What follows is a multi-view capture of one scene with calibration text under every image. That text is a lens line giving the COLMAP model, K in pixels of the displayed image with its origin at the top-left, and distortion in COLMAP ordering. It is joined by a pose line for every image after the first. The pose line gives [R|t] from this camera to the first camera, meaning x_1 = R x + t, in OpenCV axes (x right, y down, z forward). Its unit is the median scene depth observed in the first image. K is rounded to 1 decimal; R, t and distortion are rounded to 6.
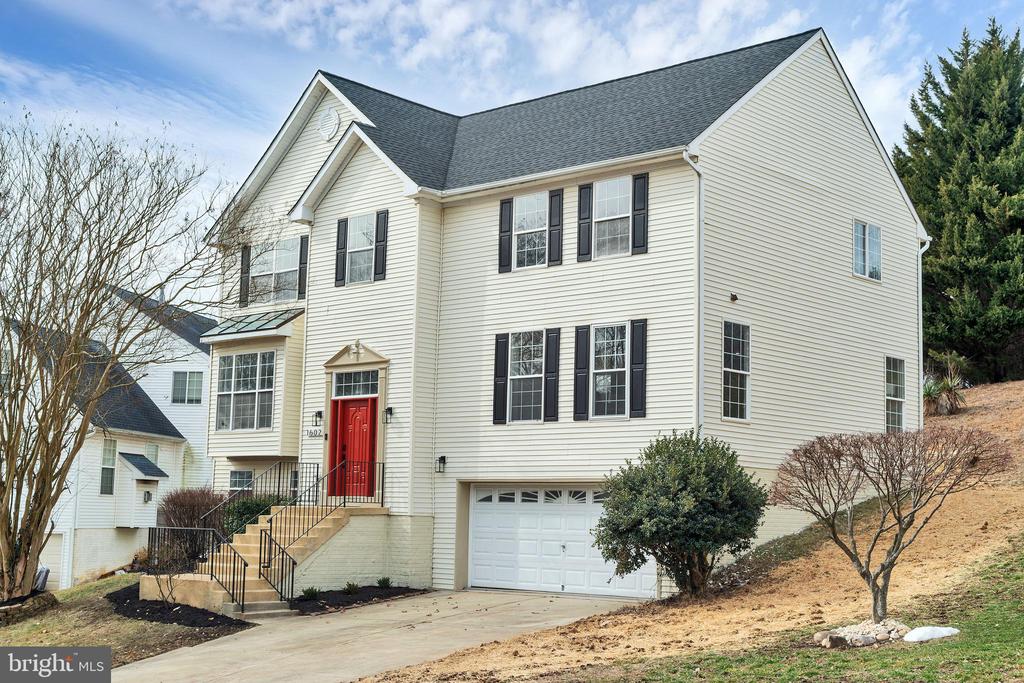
lens RADIAL K [[1441.6, 0, 511.8], [0, 1441.6, 341.8], [0, 0, 1]] dist [-0.017300, 0.000000]
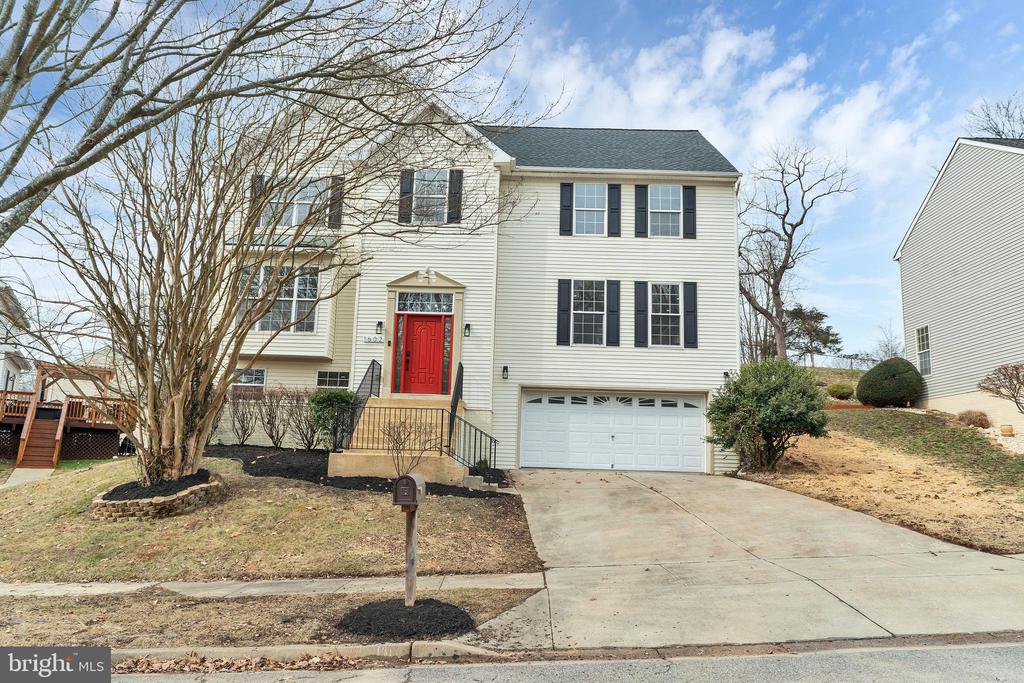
lens RADIAL K [[755.7, 0, 511.2], [0, 755.7, 340.4], [0, 0, 1]] dist [-0.011537, -0.000545]
pose [[0.748218, 0.113785, 0.653623, -0.506214], [-0.096639, 0.993368, -0.062304, 0.101422], [-0.656377, -0.016548, 0.754251, 0.500666]]
